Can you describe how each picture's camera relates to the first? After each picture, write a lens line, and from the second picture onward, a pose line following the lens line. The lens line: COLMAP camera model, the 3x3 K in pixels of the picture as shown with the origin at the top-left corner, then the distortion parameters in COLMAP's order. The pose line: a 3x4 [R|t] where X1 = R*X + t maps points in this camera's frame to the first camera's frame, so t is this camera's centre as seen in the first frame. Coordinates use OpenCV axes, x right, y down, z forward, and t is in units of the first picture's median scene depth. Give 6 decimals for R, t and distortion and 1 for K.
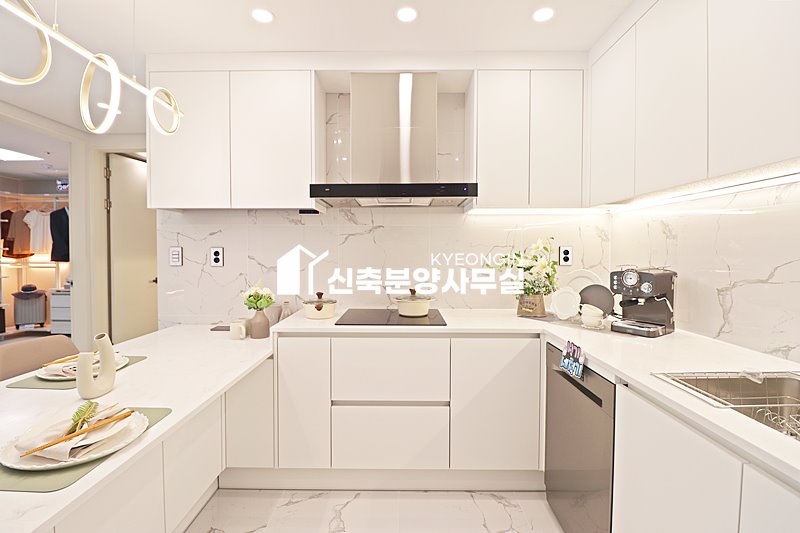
lens RADIAL K [[369.5, 0, 410.9], [0, 369.5, 258.1], [0, 0, 1]] dist [-0.007791, -0.009213]
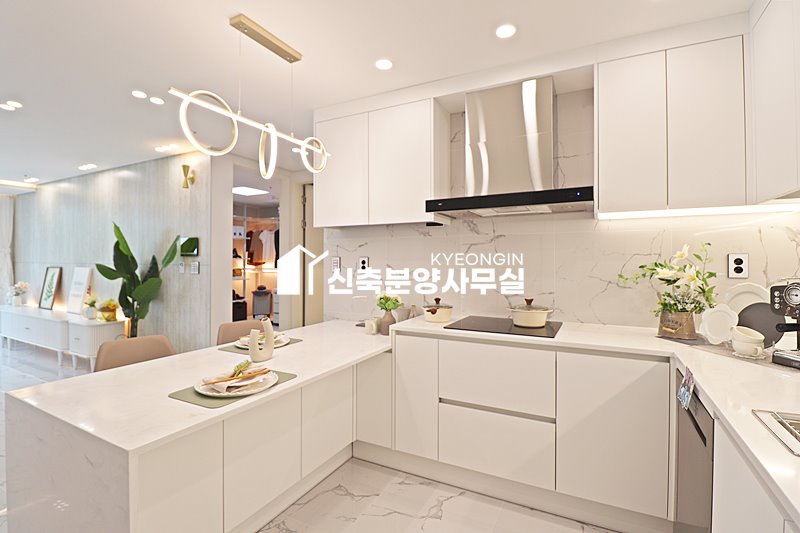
lens RADIAL K [[369.5, 0, 393.6], [0, 369.5, 255.7], [0, 0, 1]] dist [-0.007791, -0.009213]
pose [[0.890540, -0.006652, -0.454856, 0.140639], [-0.007751, 0.999526, -0.029792, 0.001088], [0.454839, 0.030057, 0.890066, -0.035952]]
